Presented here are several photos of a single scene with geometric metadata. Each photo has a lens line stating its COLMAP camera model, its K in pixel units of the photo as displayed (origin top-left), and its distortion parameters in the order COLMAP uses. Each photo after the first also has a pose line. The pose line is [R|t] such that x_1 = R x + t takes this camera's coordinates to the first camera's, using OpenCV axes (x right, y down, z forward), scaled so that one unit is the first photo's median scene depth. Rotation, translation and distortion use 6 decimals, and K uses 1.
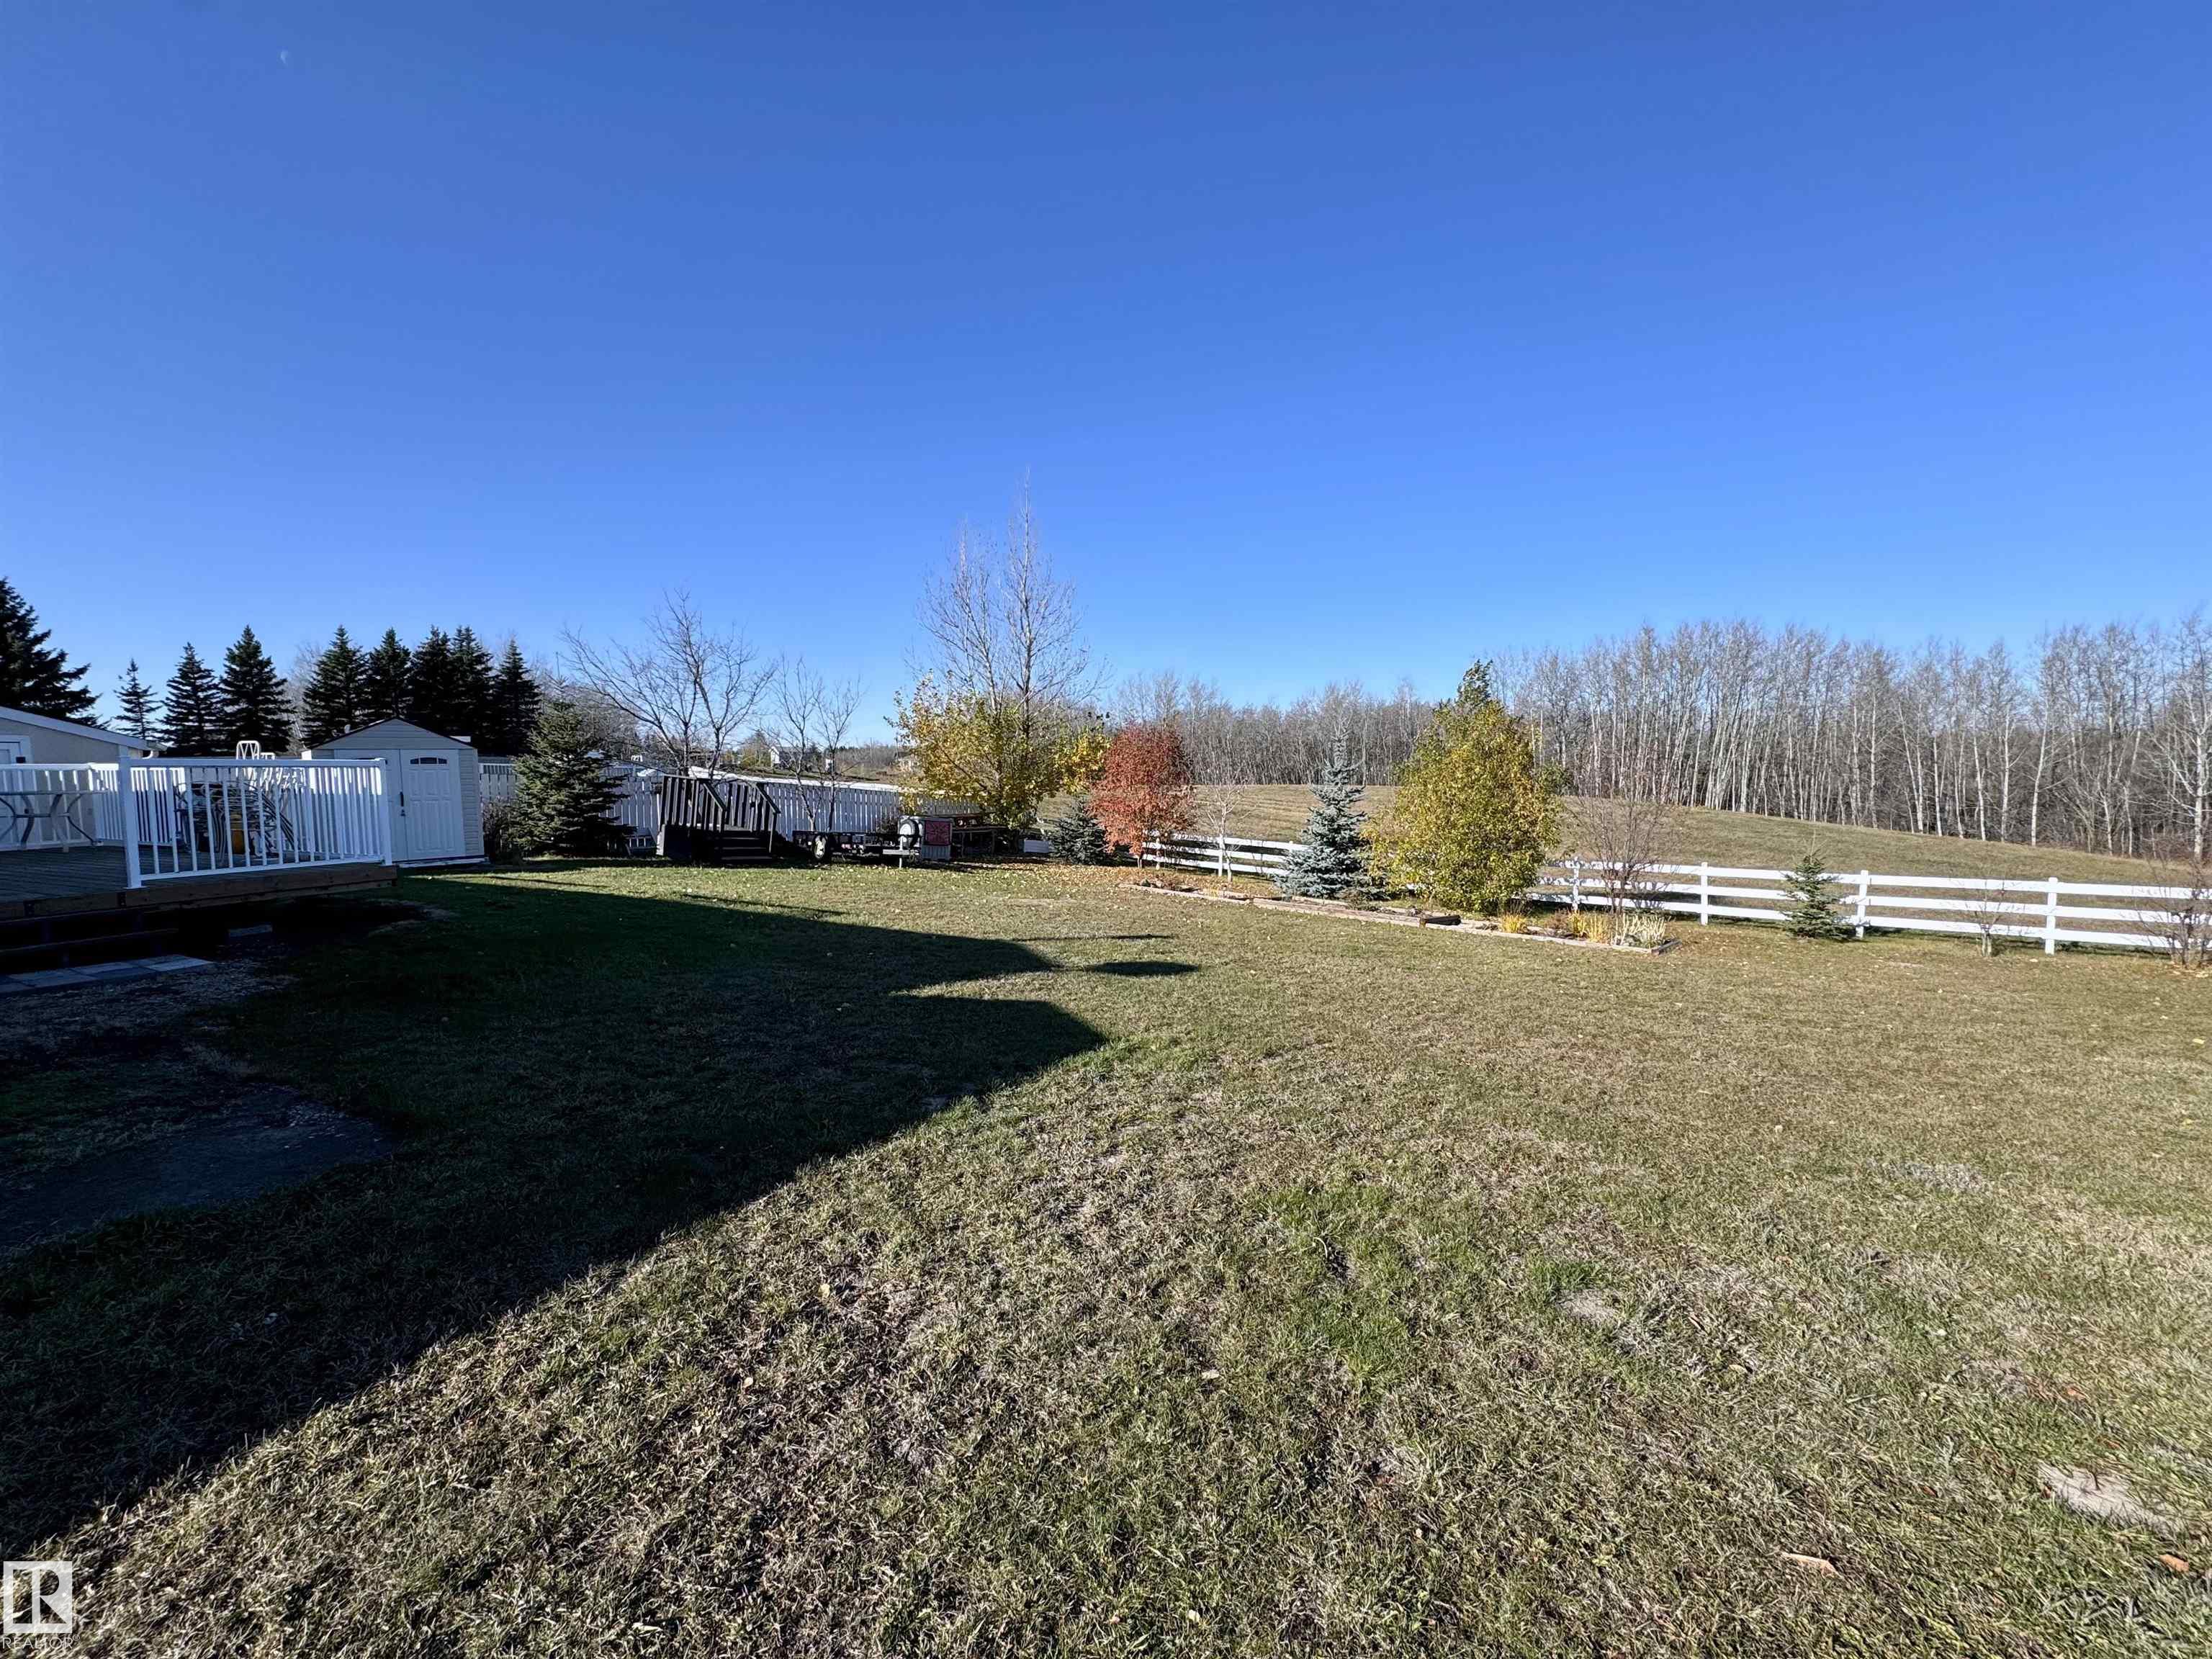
lens RADIAL K [[876.0, 0, 1105.3], [0, 876.0, 828.8], [0, 0, 1]] dist [-0.000945, 0.000424]
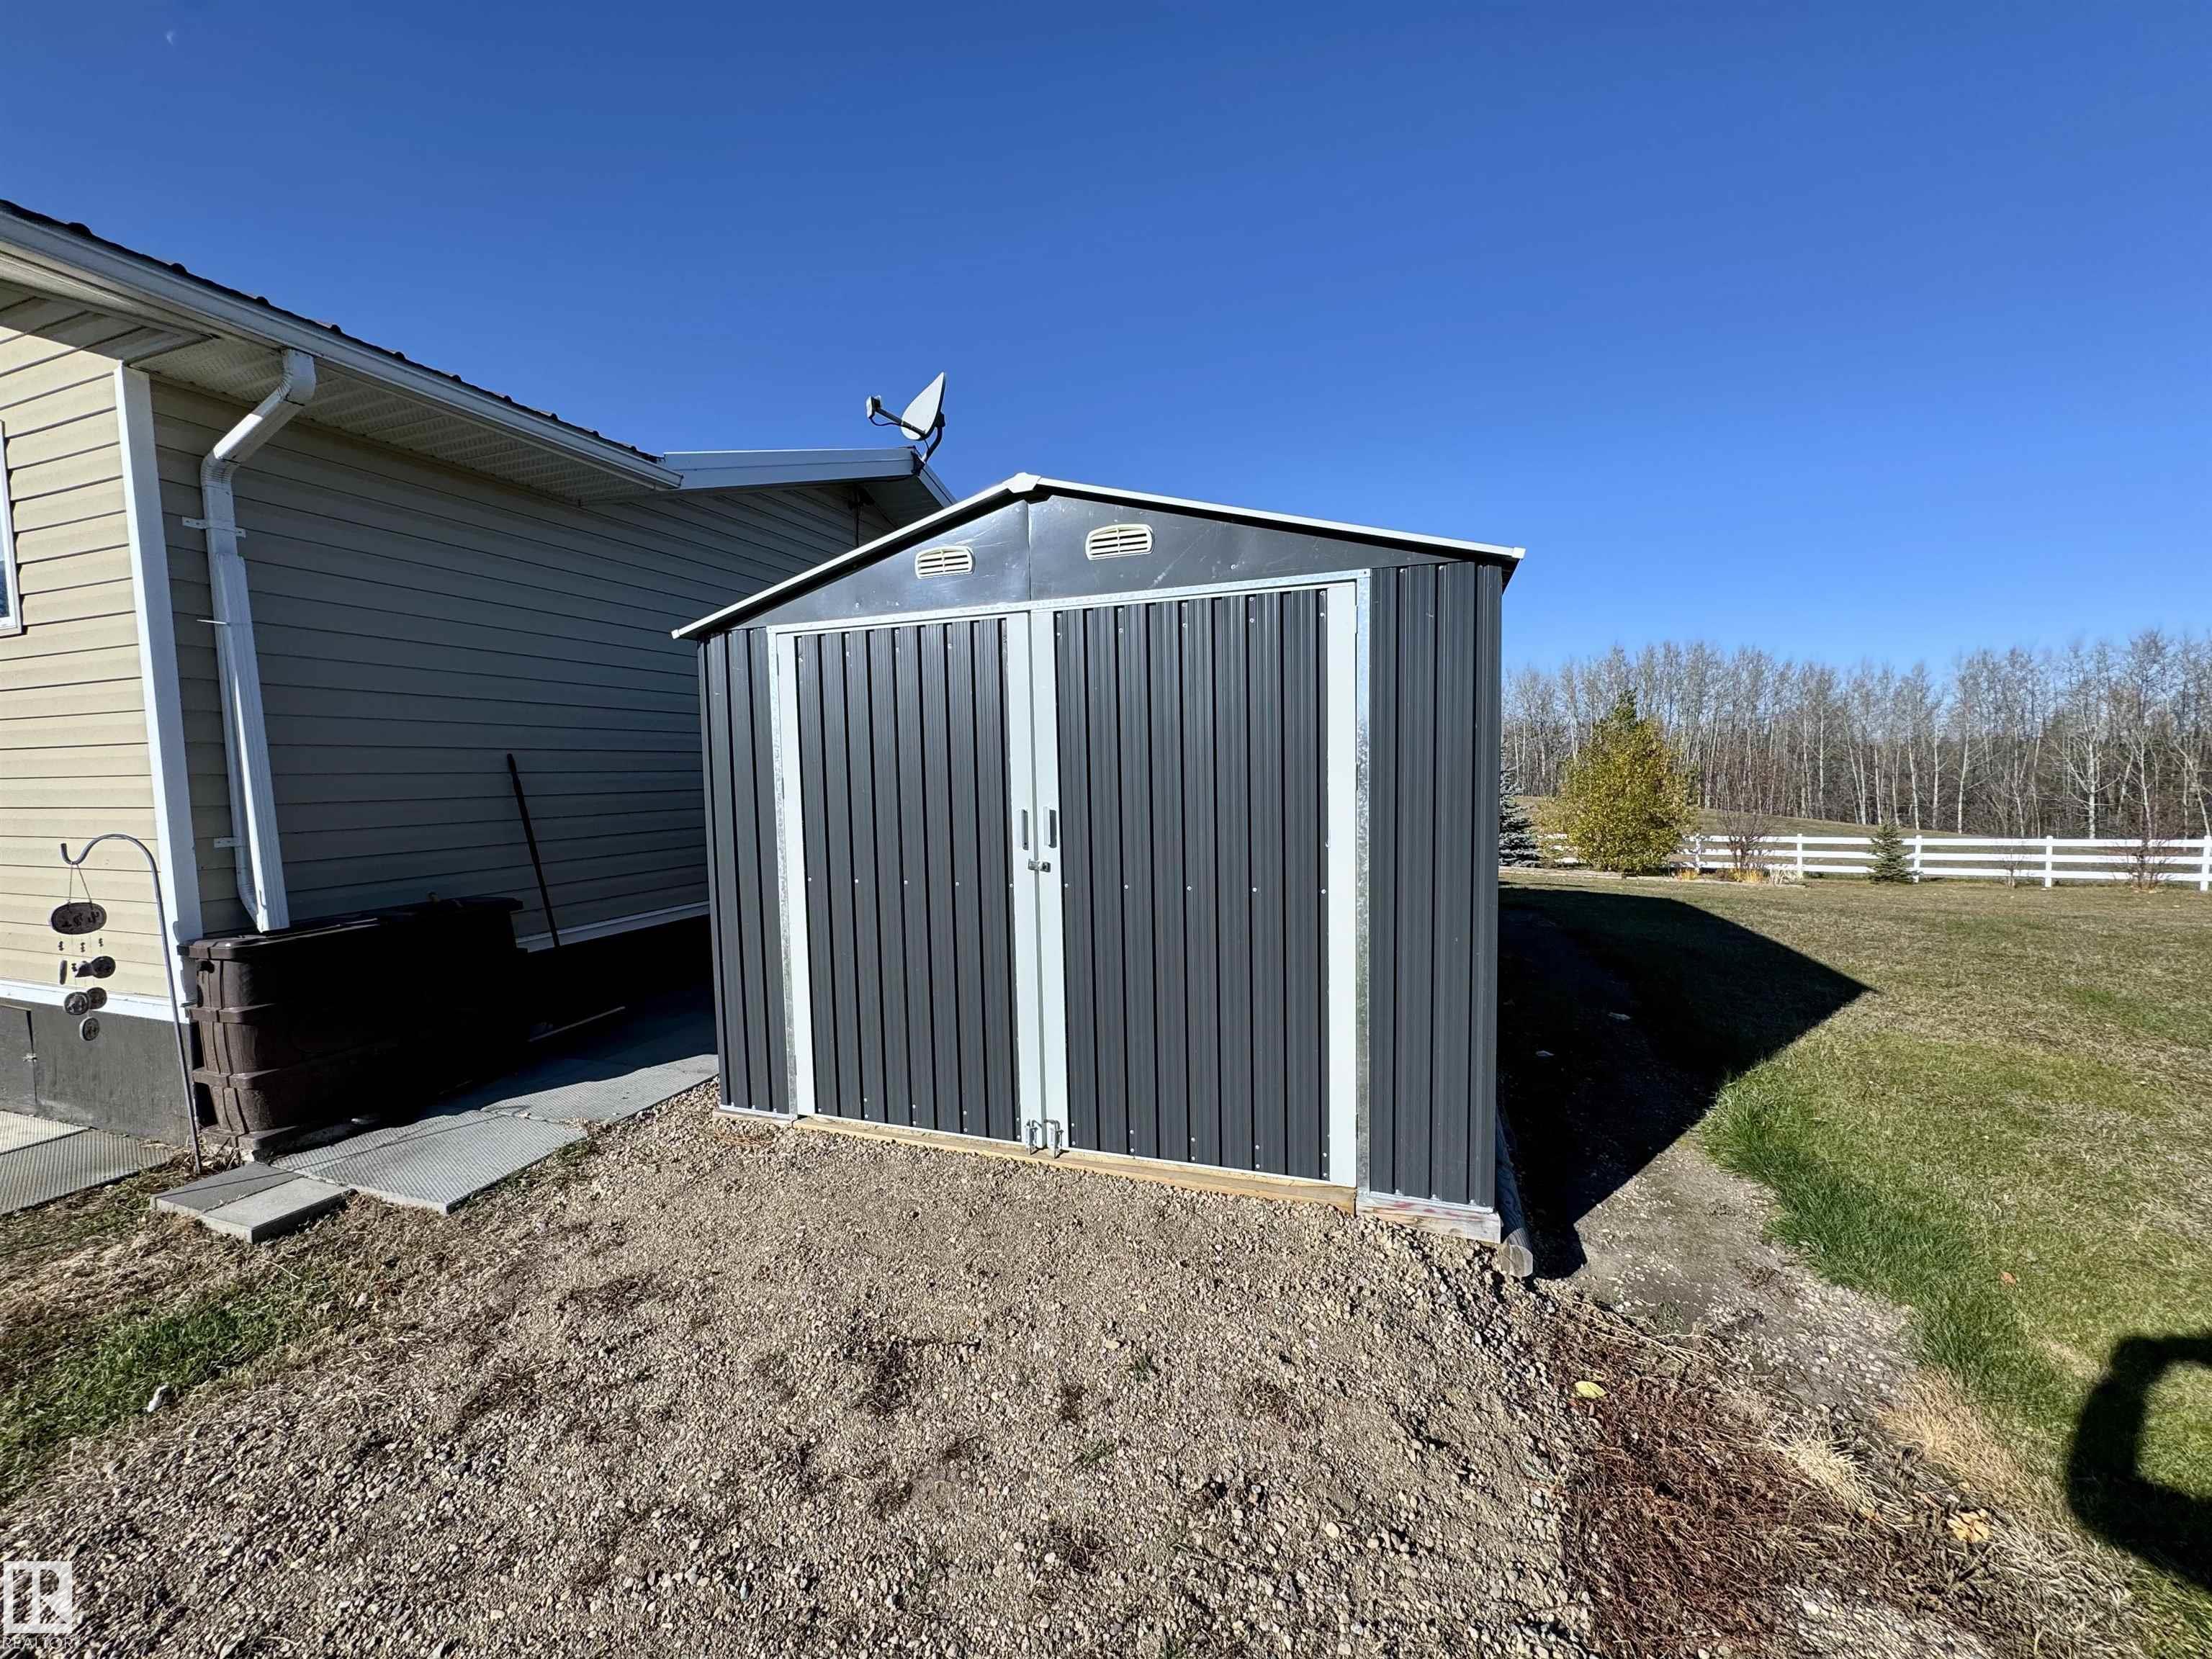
lens RADIAL K [[876.0, 0, 1101.3], [0, 876.0, 832.2], [0, 0, 1]] dist [-0.000945, 0.000424]
pose [[0.997847, -0.010797, 0.064683, -0.227617], [0.011454, 0.999886, -0.009795, 0.016489], [-0.064570, 0.010515, 0.997858, -0.139150]]
